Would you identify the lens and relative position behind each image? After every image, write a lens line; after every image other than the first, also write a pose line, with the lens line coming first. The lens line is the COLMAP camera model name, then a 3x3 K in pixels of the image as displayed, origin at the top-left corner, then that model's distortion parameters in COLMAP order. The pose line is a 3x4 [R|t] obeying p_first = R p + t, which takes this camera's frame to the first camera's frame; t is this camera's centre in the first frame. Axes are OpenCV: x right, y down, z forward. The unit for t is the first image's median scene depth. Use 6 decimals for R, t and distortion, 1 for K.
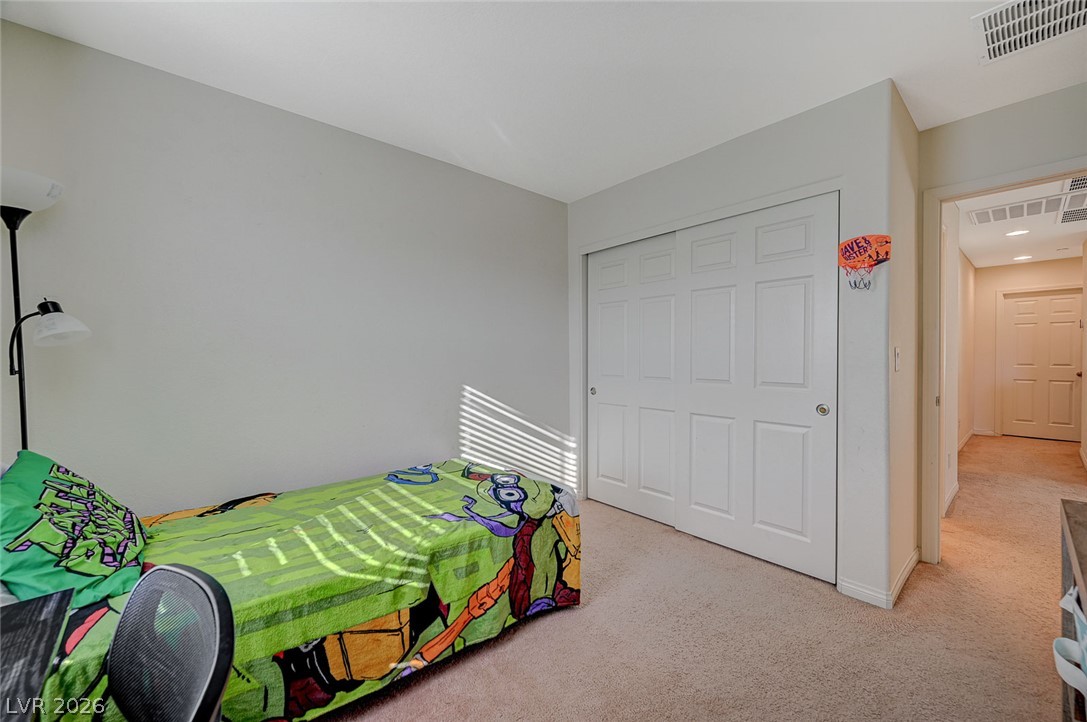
lens RADIAL K [[434.6, 0, 543.5], [0, 434.6, 361.0], [0, 0, 1]] dist [-0.000623, 0.000065]
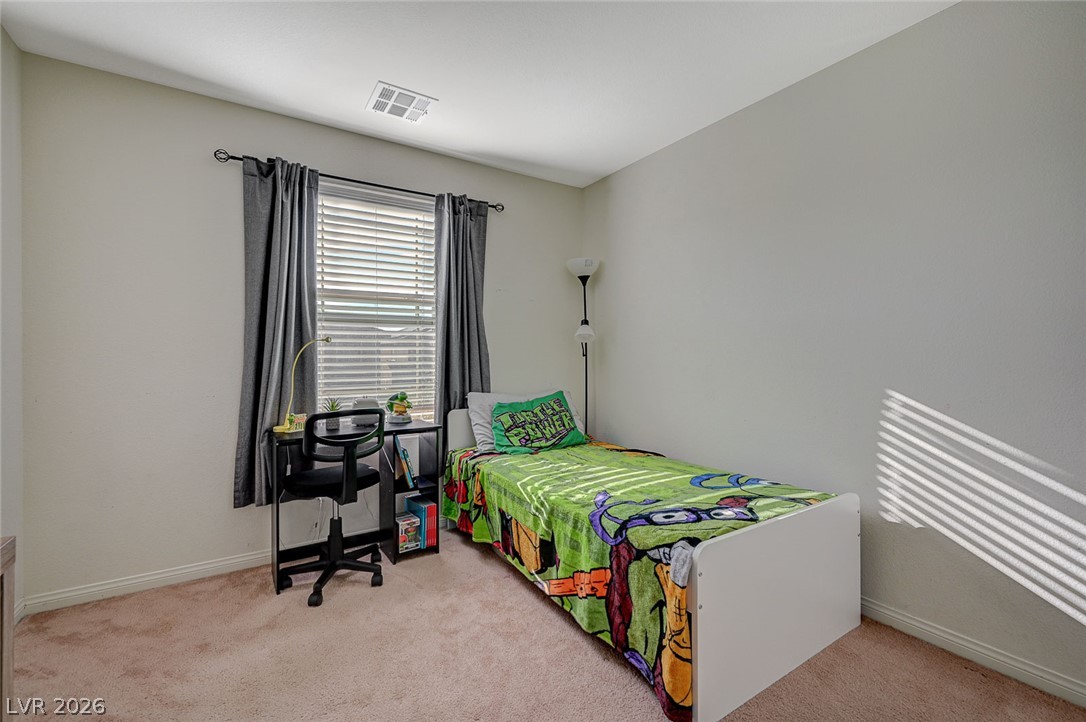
lens RADIAL K [[464.5, 0, 543.4], [0, 464.5, 362.2], [0, 0, 1]] dist [0.000342, -0.000155]
pose [[-0.146493, 0.014111, -0.989111, 0.845252], [-0.014991, 0.999752, 0.016483, 0.020580], [0.989098, 0.017242, -0.146245, 0.971499]]
